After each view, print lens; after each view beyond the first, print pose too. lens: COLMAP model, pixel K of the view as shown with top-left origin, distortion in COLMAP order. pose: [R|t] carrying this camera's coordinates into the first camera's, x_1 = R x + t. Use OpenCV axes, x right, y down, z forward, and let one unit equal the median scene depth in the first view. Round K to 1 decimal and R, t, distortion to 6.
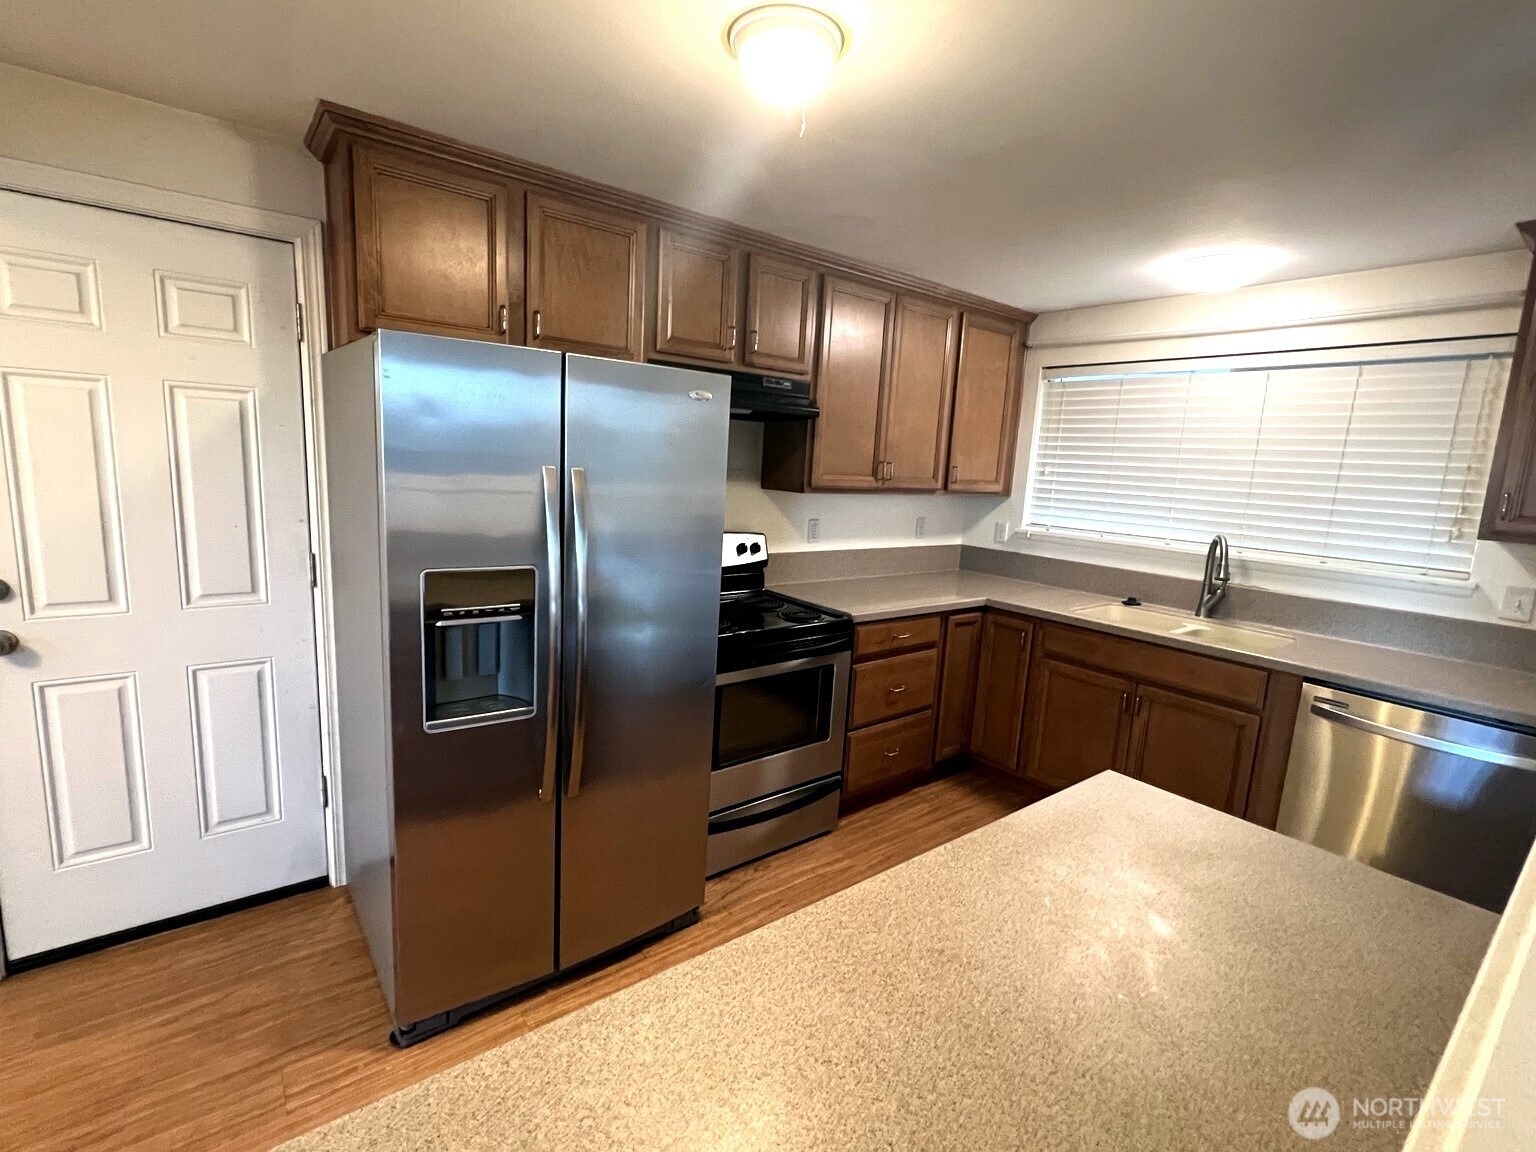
lens RADIAL K [[715.6, 0, 765.9], [0, 715.6, 571.3], [0, 0, 1]] dist [-0.000355, 0.000064]
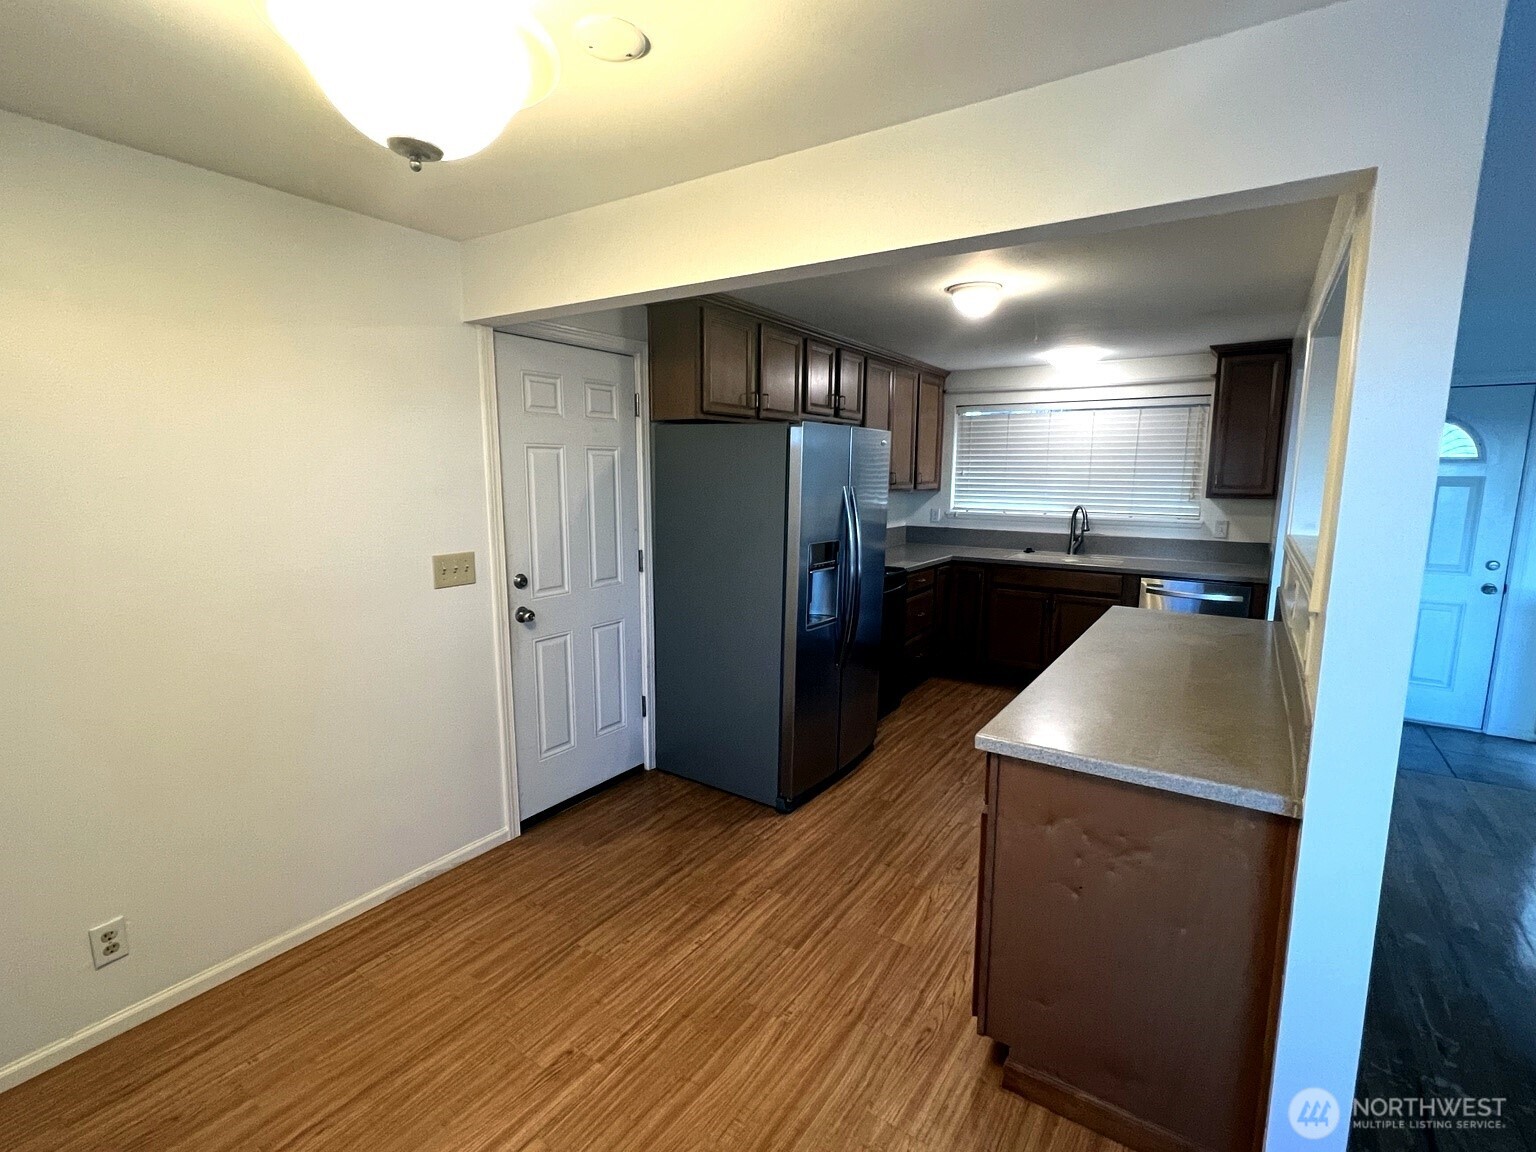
lens RADIAL K [[712.1, 0, 763.7], [0, 712.1, 576.1], [0, 0, 1]] dist [-0.001543, 0.000562]
pose [[0.949521, -0.091262, 0.300135, -0.645853], [0.091129, 0.995734, 0.014473, 0.025329], [-0.300175, 0.013609, 0.953787, -0.428953]]
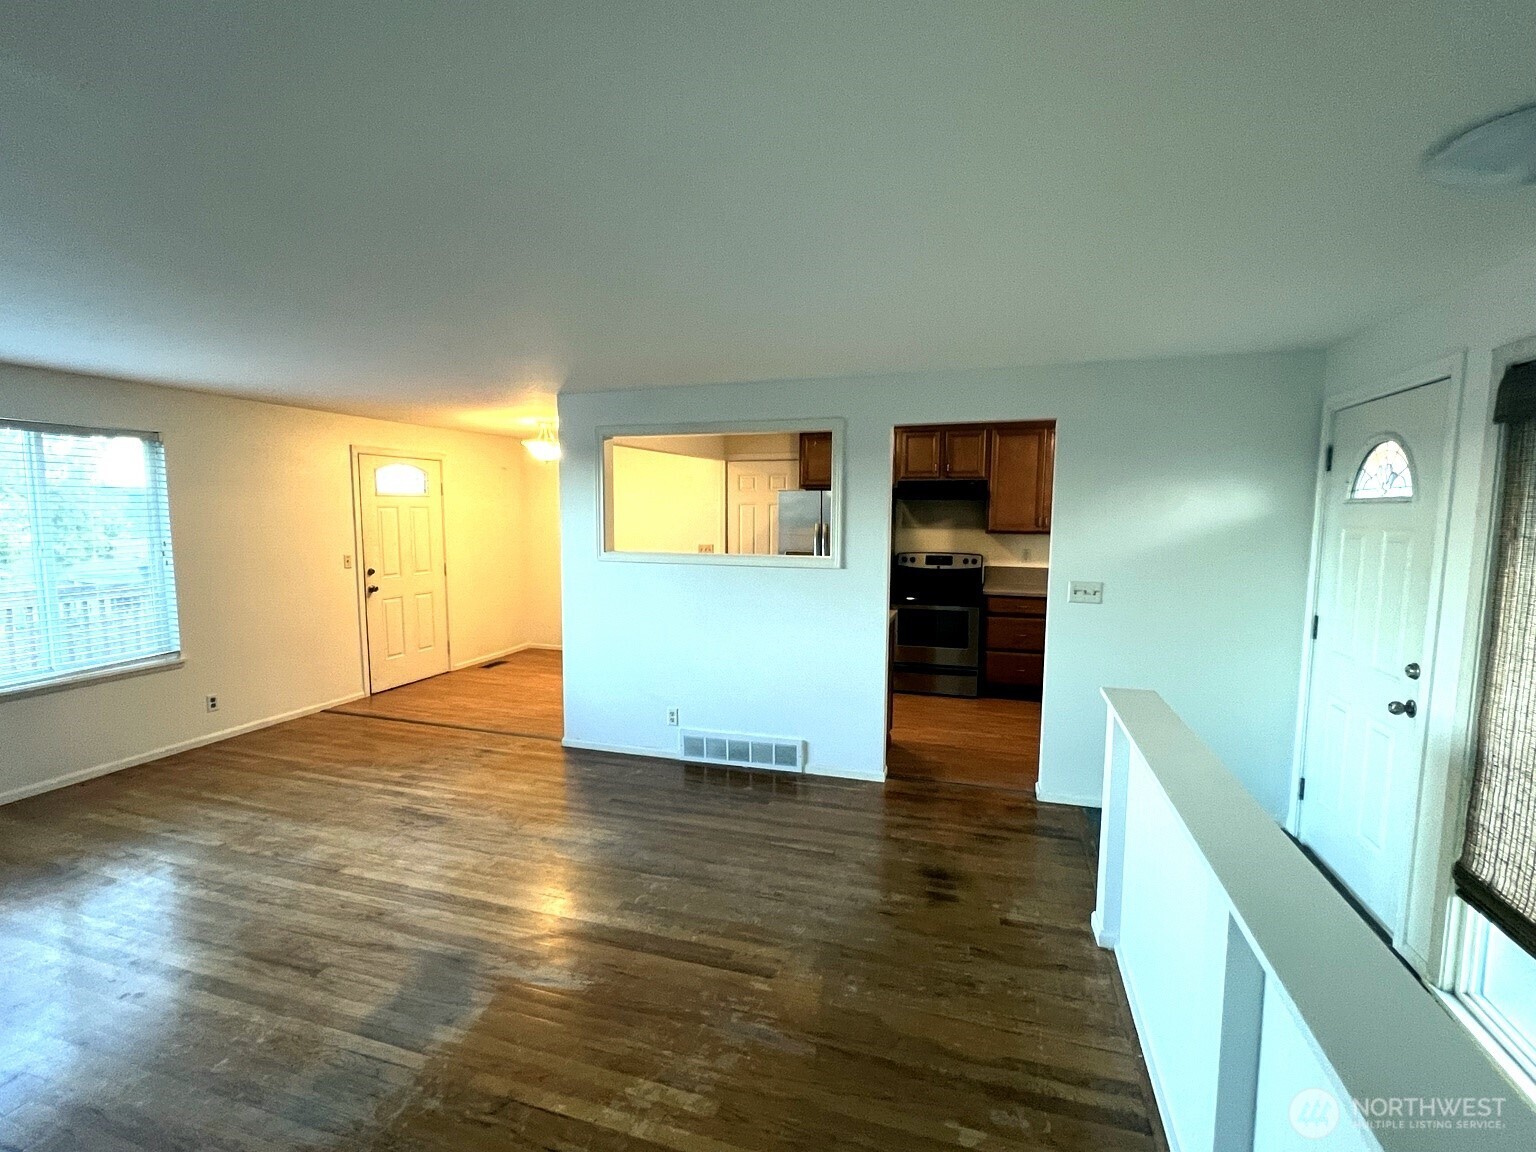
lens RADIAL K [[712.1, 0, 763.7], [0, 712.1, 576.1], [0, 0, 1]] dist [-0.001543, 0.000562]
pose [[0.560868, 0.028435, -0.827417, 1.447583], [-0.106624, 0.993568, -0.038130, 0.164394], [0.821011, 0.109609, 0.560292, -0.681546]]
